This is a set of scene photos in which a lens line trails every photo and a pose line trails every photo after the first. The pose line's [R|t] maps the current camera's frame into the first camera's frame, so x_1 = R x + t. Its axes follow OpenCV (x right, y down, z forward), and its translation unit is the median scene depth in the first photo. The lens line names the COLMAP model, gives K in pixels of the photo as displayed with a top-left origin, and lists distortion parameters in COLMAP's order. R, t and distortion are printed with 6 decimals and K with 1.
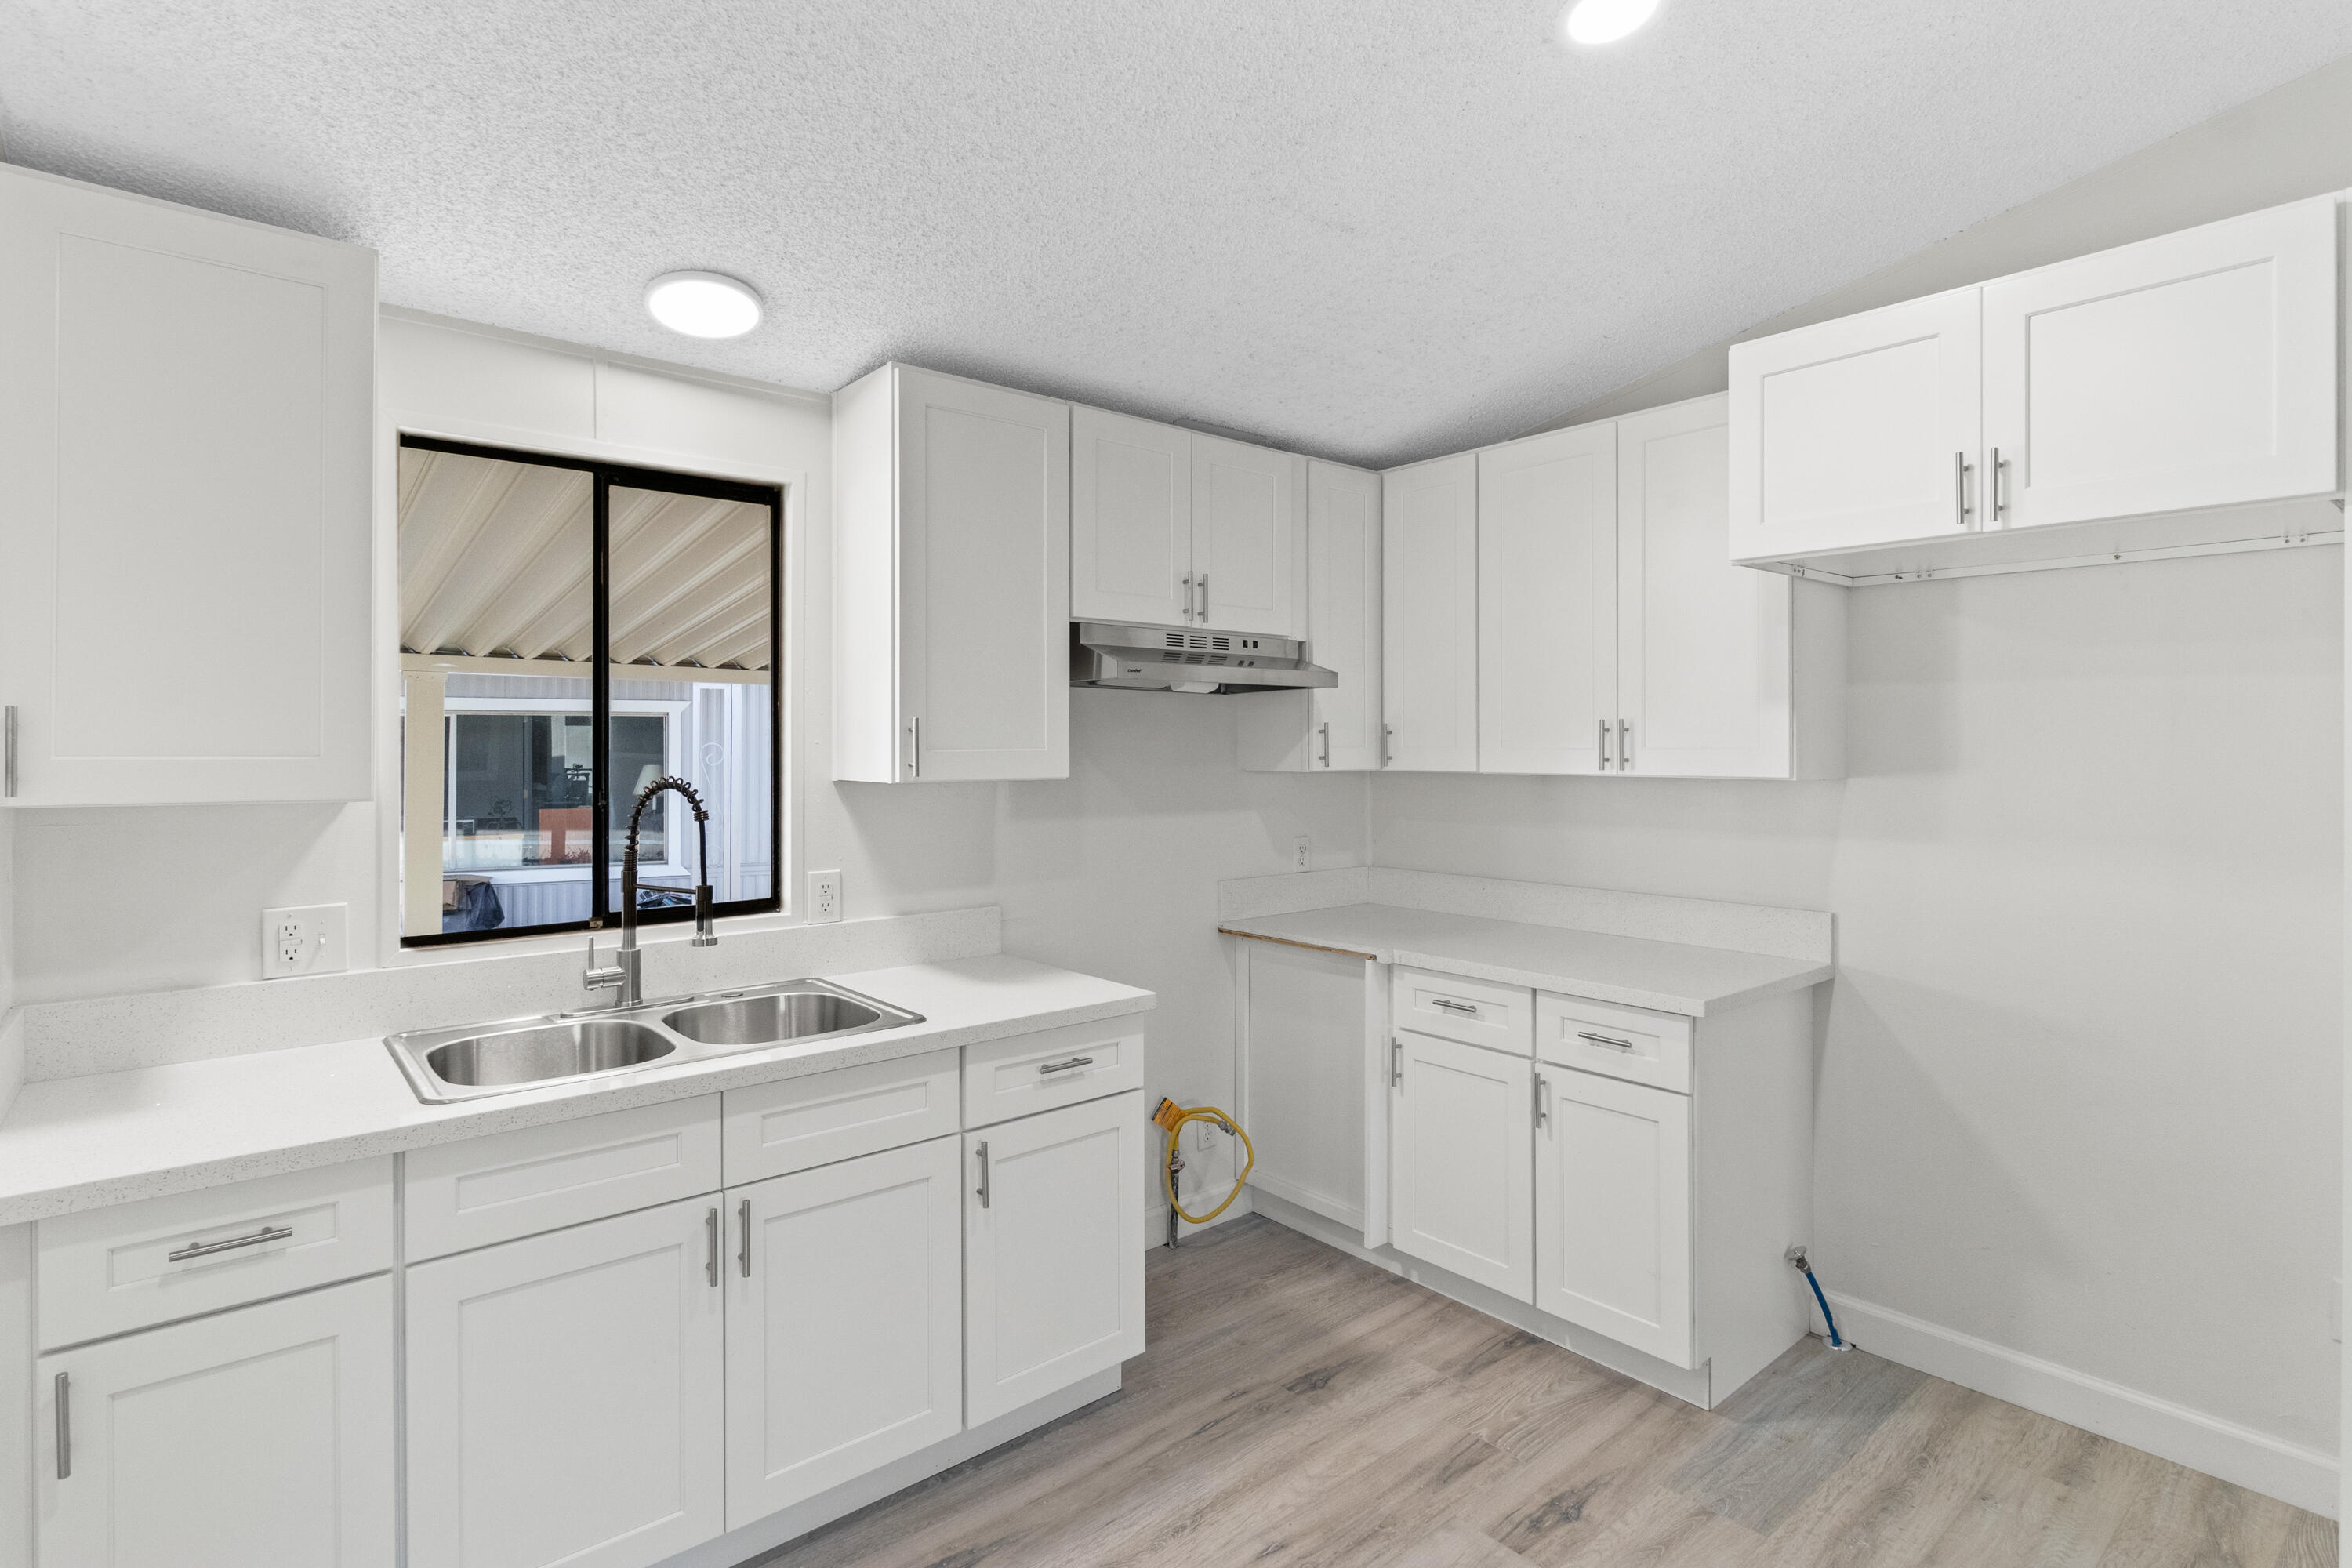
lens RADIAL K [[1162.9, 0, 1180.1], [0, 1162.9, 745.9], [0, 0, 1]] dist [0.001661, -0.000017]
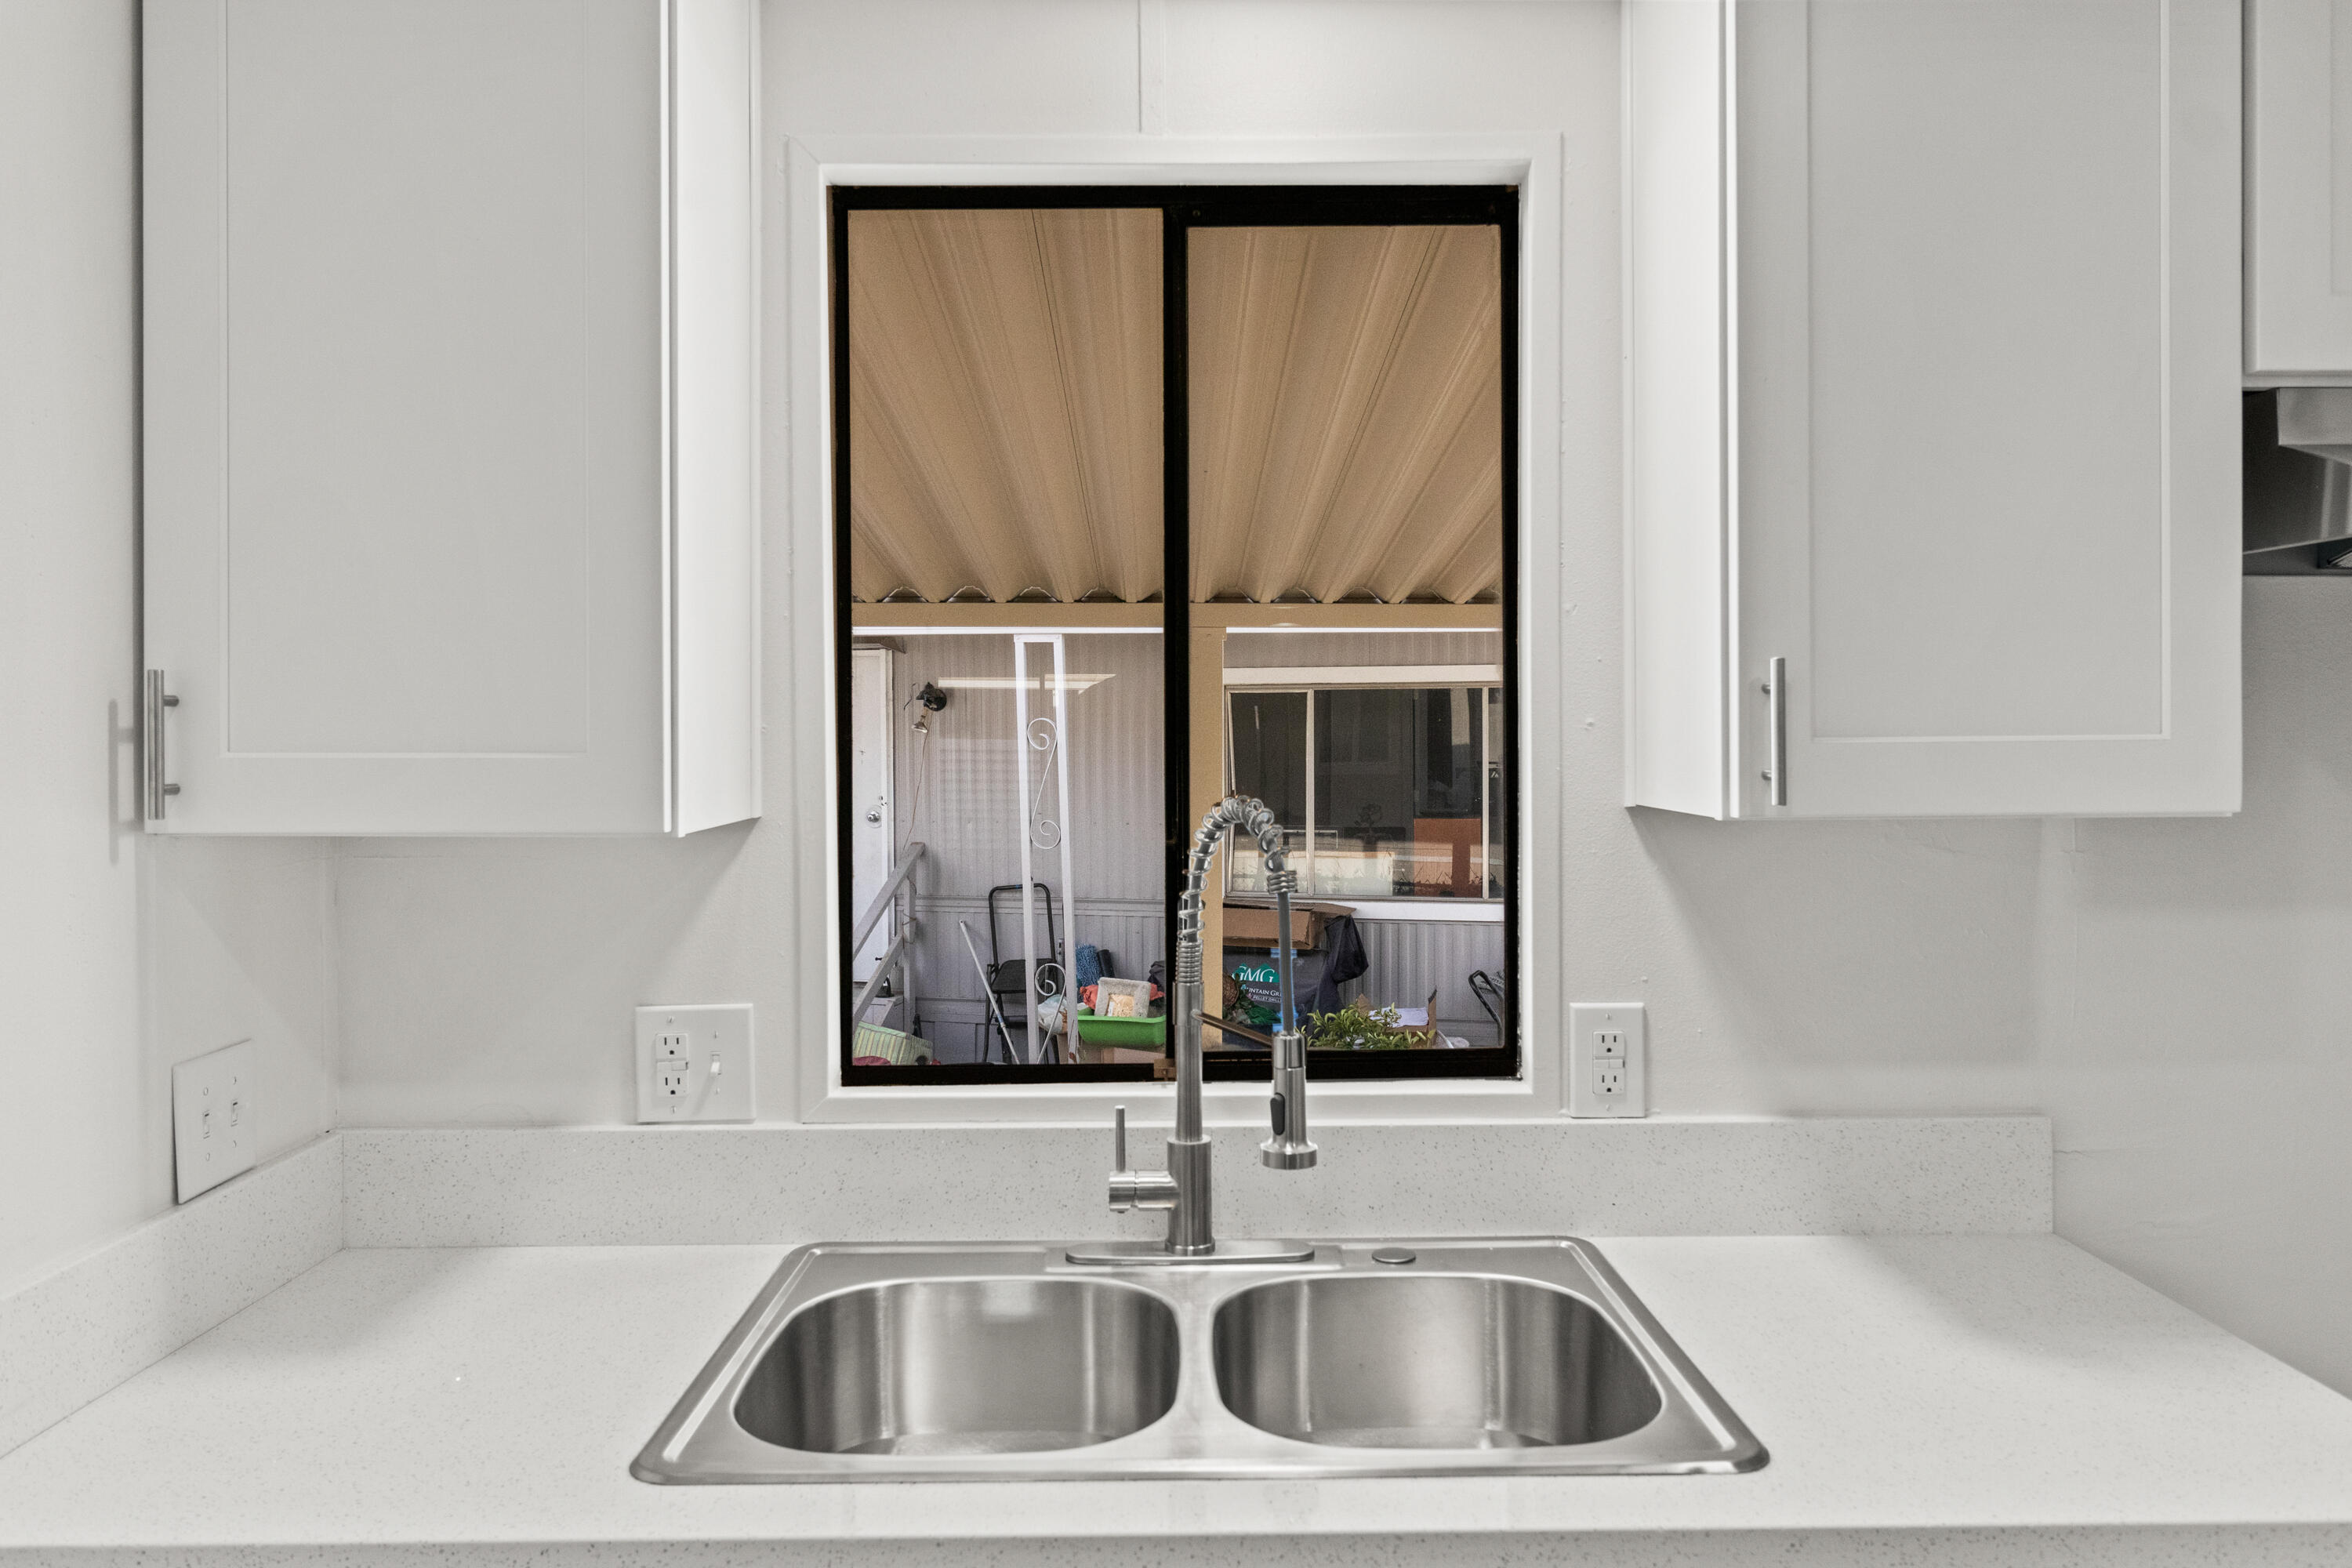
lens RADIAL K [[1652.2, 0, 1184.7], [0, 1652.2, 742.4], [0, 0, 1]] dist [-0.008489, -0.001990]
pose [[0.769812, 0.000860, -0.638270, -0.020776], [0.004330, 0.999969, 0.006569, 0.000085], [0.638255, -0.007821, 0.769785, 0.387127]]
